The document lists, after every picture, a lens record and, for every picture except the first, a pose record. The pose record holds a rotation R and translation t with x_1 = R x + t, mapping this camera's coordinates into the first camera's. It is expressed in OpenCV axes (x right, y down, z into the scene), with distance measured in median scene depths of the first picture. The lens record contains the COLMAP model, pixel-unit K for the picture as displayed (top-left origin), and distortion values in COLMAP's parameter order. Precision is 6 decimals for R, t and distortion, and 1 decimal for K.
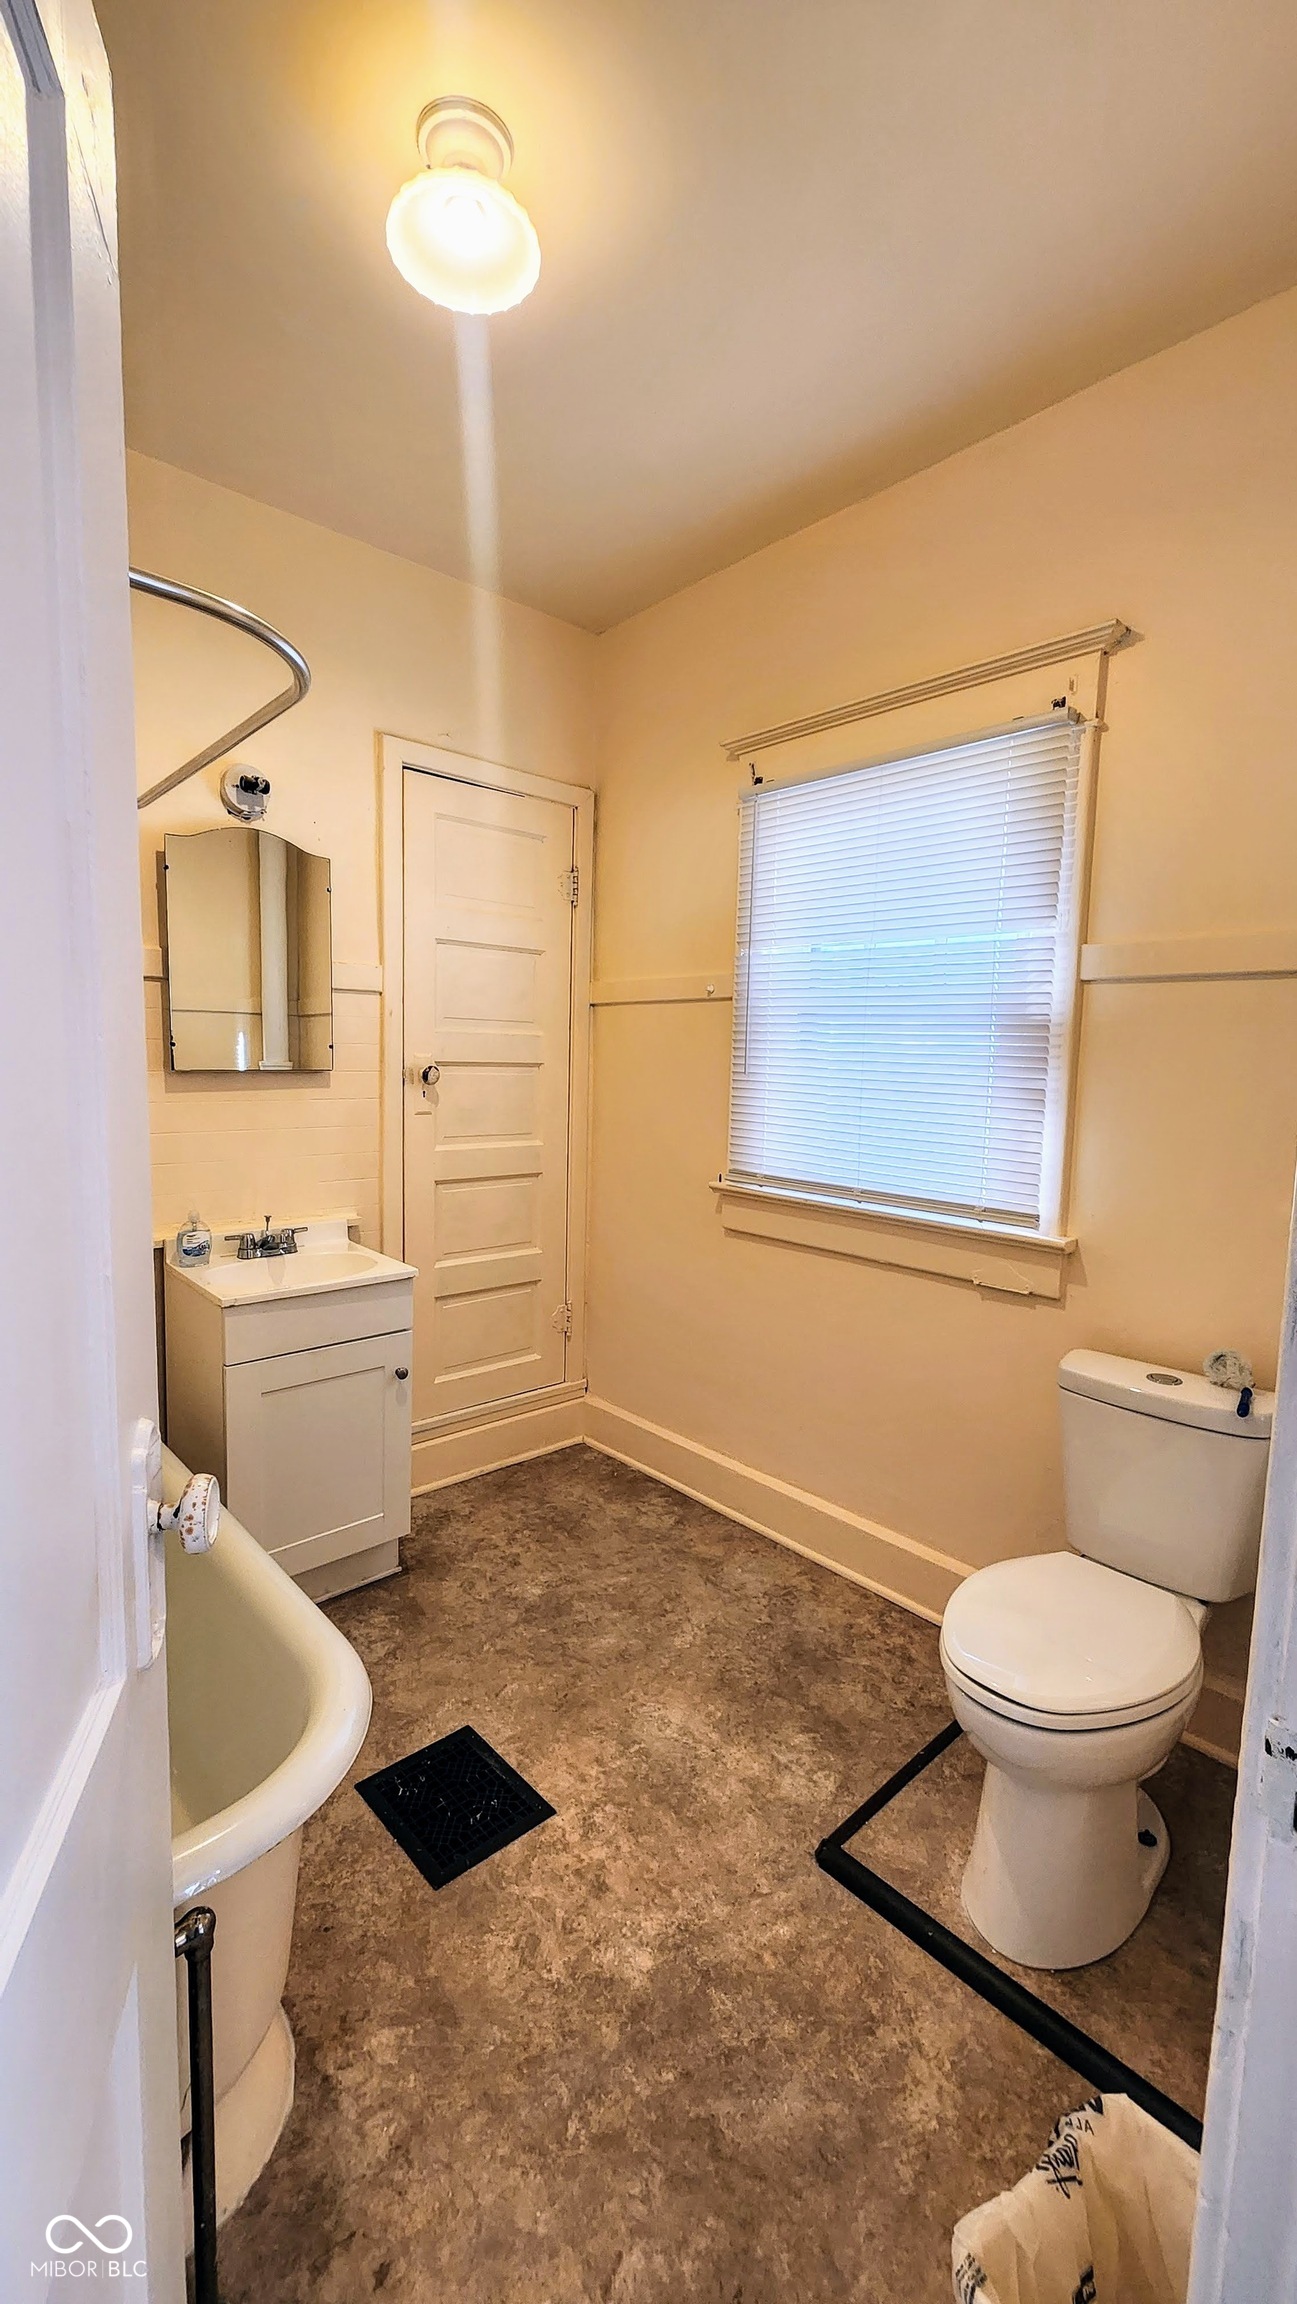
lens RADIAL K [[945.4, 0, 648.0], [0, 945.4, 1148.5], [0, 0, 1]] dist [-0.003922, -0.000081]
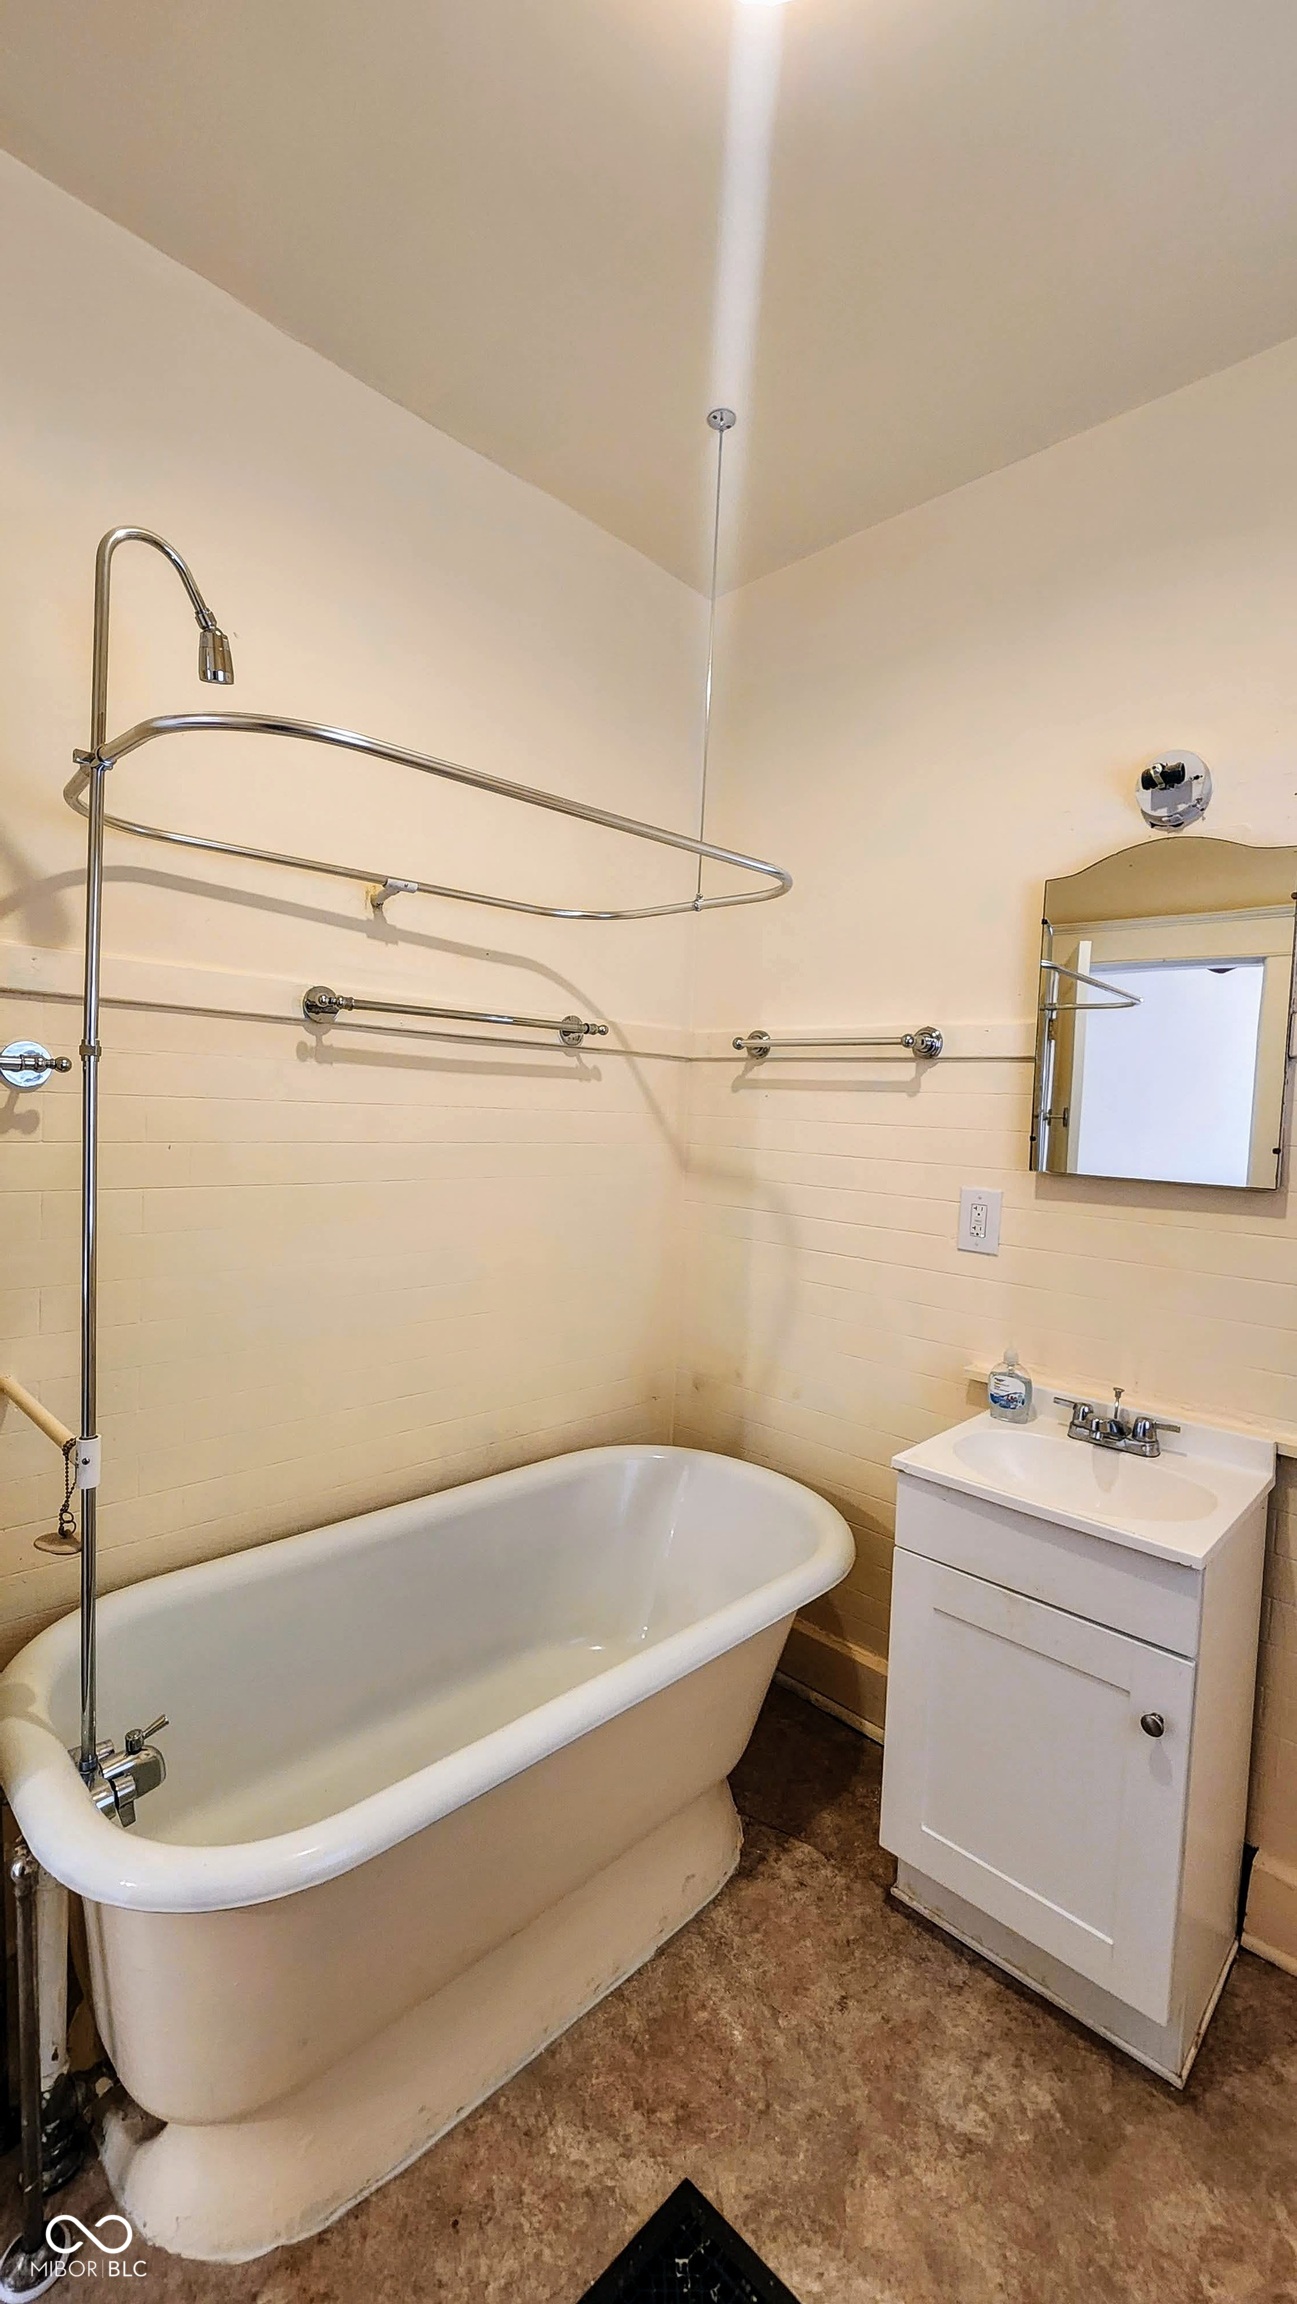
lens RADIAL K [[945.4, 0, 648.0], [0, 945.4, 1152.5], [0, 0, 1]] dist [-0.003922, -0.000081]
pose [[0.054895, 0.032676, -0.997957, 0.284425], [-0.144656, 0.989180, 0.024431, -0.072801], [0.987958, 0.143019, 0.059028, 0.648117]]
